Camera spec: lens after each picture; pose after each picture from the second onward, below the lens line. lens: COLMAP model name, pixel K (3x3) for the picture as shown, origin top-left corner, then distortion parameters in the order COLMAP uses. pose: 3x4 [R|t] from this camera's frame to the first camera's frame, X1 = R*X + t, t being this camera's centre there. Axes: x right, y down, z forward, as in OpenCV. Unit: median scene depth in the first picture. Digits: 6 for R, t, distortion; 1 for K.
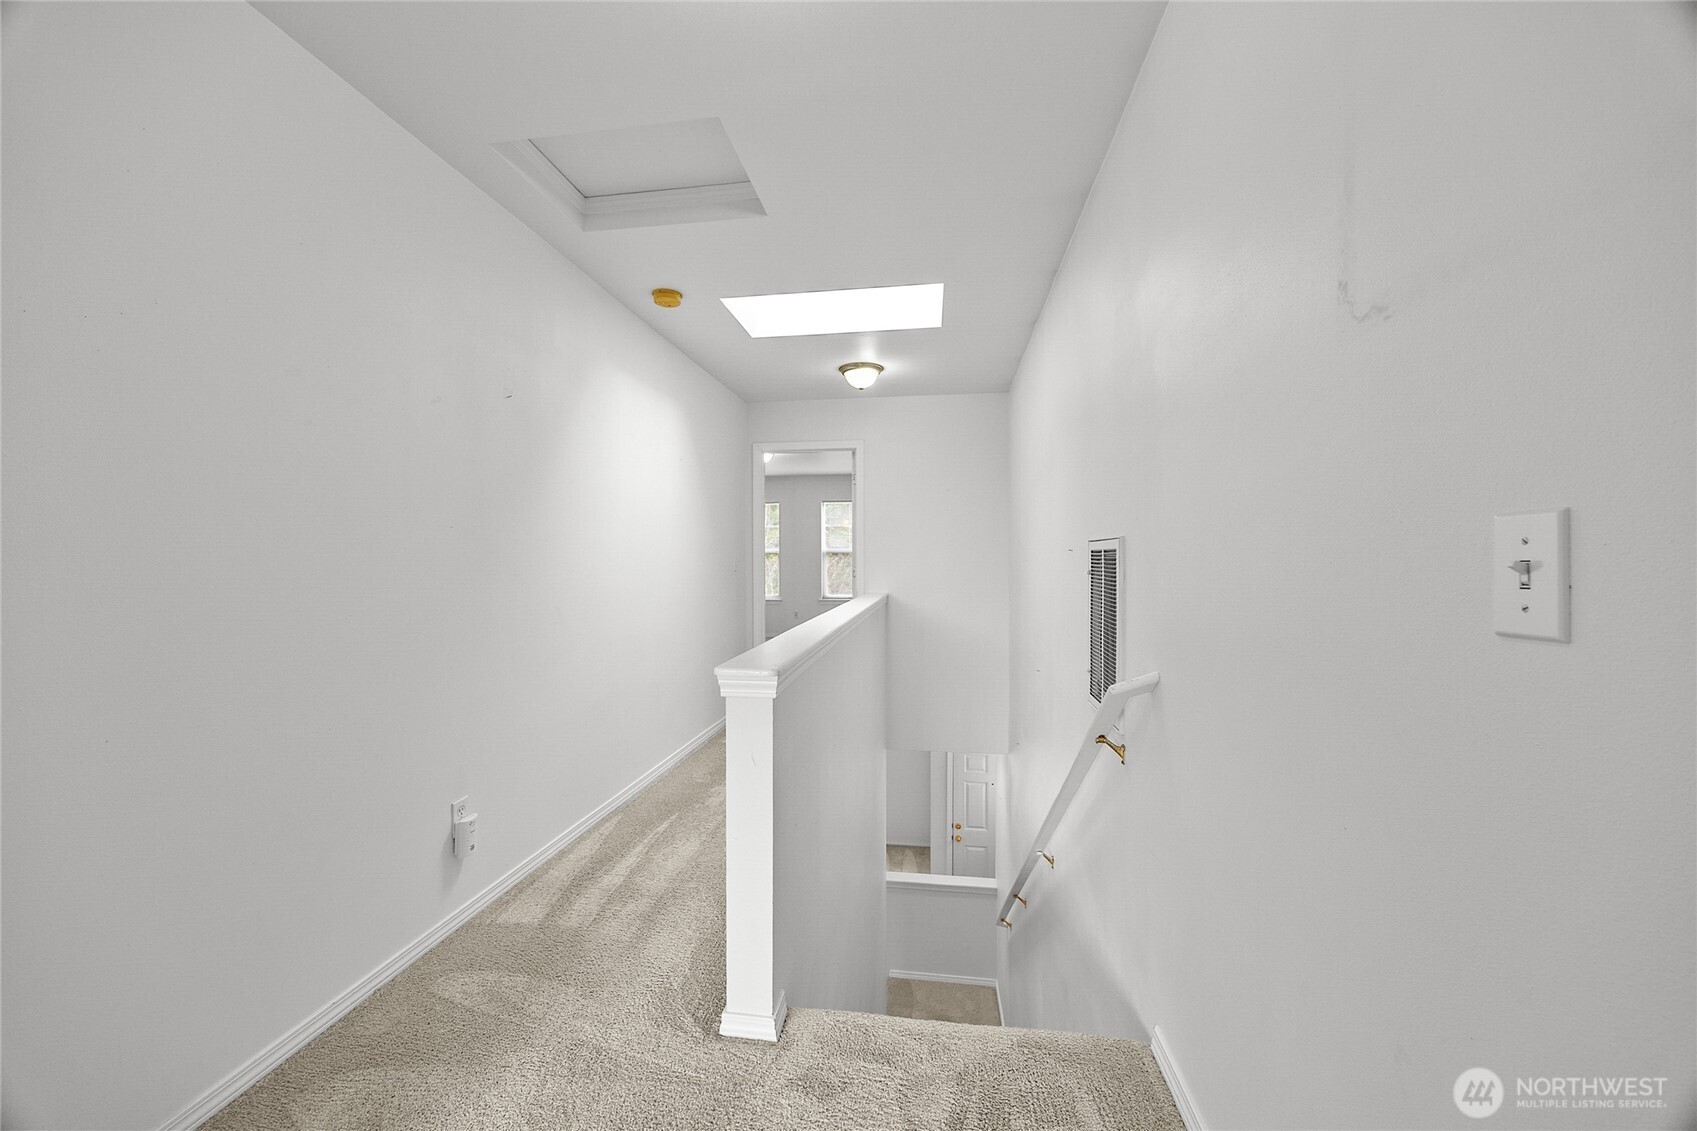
lens RADIAL K [[636.8, 0, 848.5], [0, 636.8, 565.5], [0, 0, 1]] dist [0.001644, 0.000249]
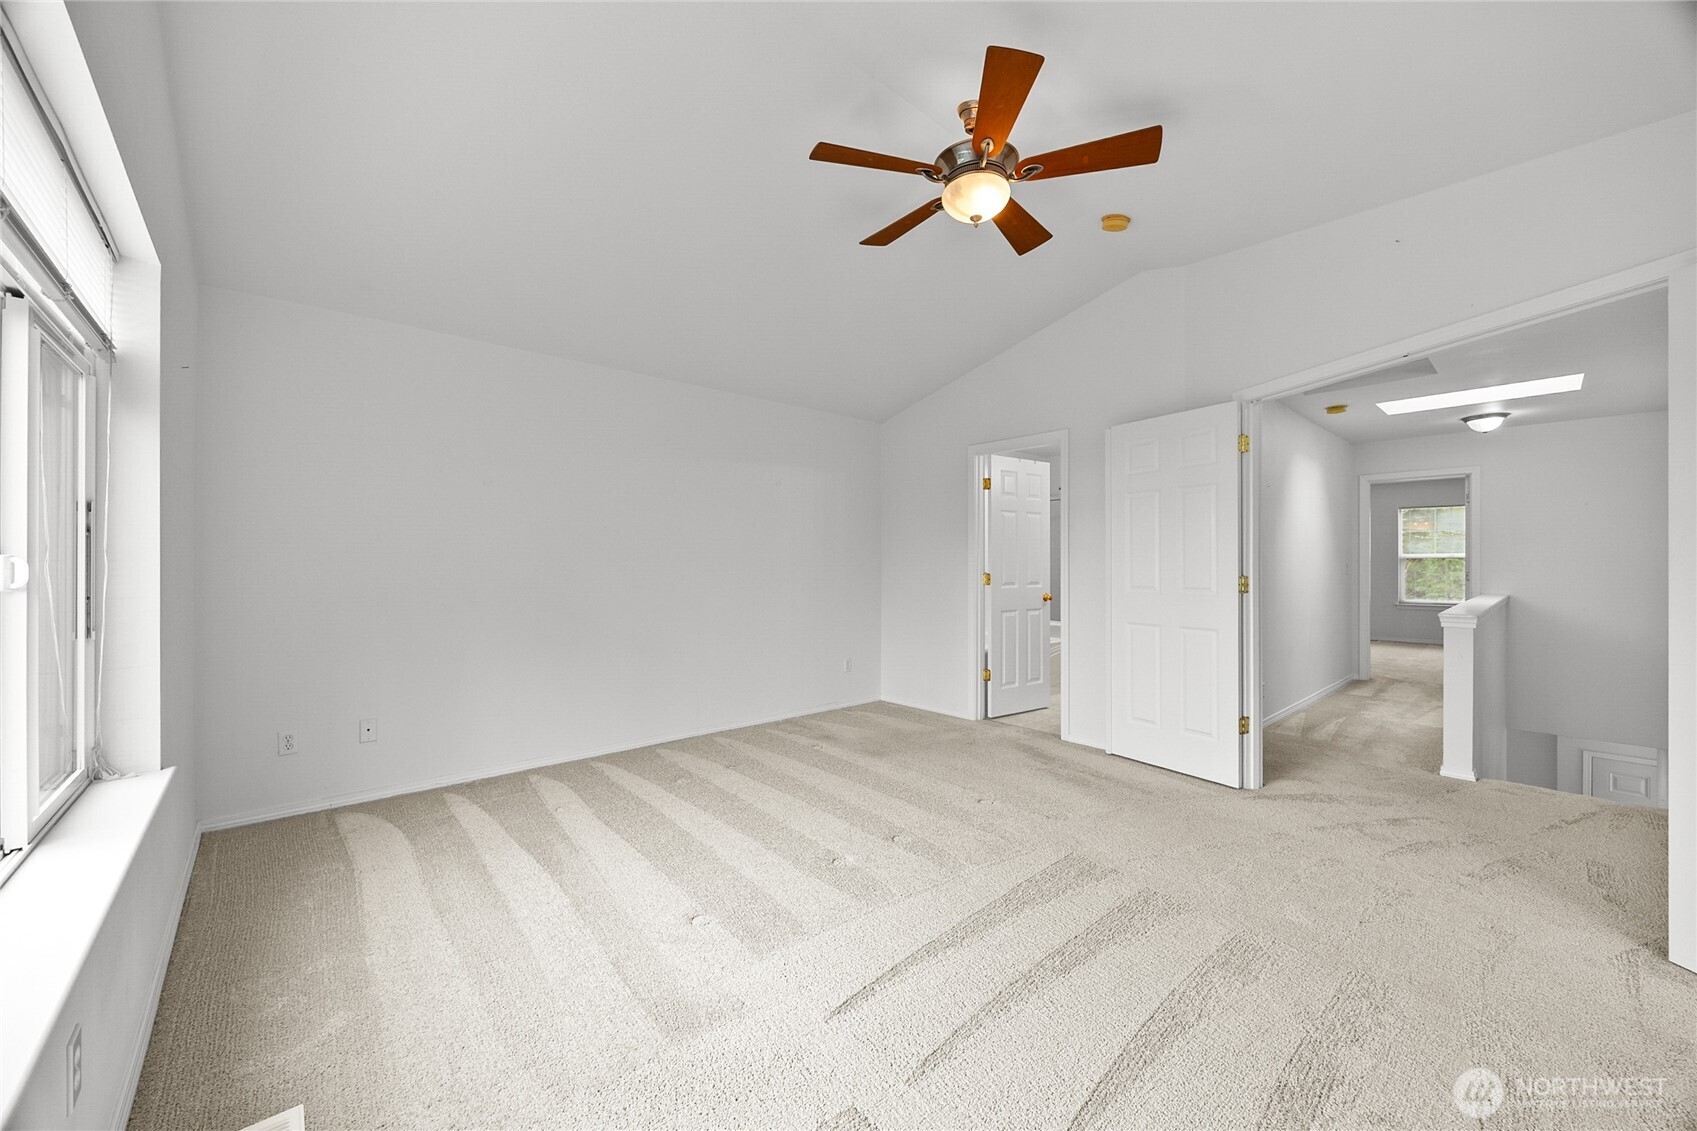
lens RADIAL K [[636.8, 0, 848.5], [0, 636.8, 565.5], [0, 0, 1]] dist [0.001644, 0.000249]
pose [[0.764452, 0.000378, -0.644680, -0.129458], [-0.005192, 0.999971, -0.005571, 0.003166], [0.644659, 0.007606, 0.764432, -0.794427]]
